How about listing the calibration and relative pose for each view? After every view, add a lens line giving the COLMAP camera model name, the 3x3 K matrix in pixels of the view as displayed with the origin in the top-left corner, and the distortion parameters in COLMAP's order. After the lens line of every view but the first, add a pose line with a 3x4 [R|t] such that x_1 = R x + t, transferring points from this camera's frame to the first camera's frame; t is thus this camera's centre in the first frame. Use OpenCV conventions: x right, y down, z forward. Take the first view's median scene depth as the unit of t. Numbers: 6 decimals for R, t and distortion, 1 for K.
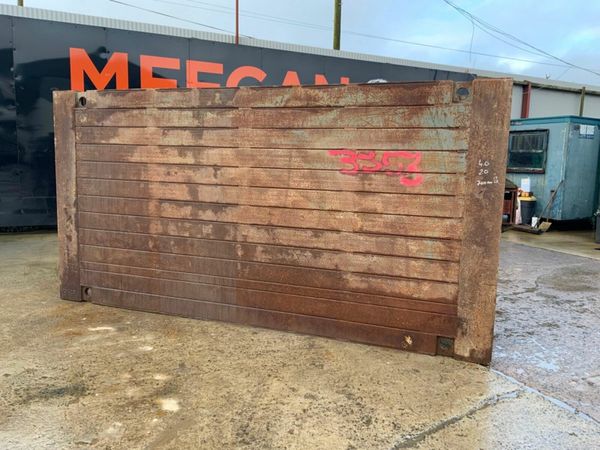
lens RADIAL K [[498.5, 0, 300.0], [0, 498.5, 225.0], [0, 0, 1]] dist [0.082103, -0.144907]
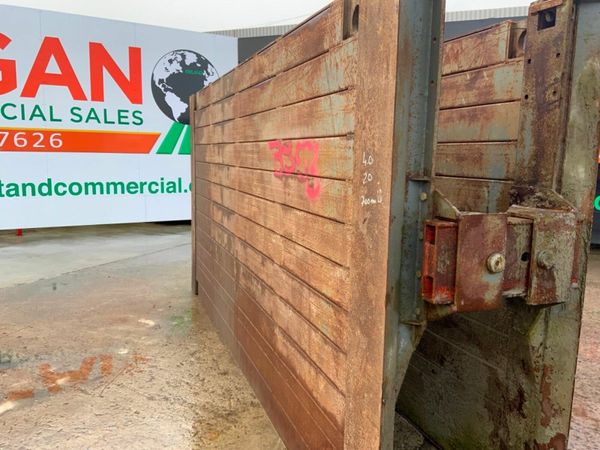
lens RADIAL K [[498.5, 0, 300.0], [0, 498.5, 225.0], [0, 0, 1]] dist [0.082103, -0.144907]
pose [[0.655266, 0.094453, -0.749469, 0.654066], [-0.105444, 0.993875, 0.033064, -0.068367], [0.748002, 0.057361, 0.661213, 0.627436]]
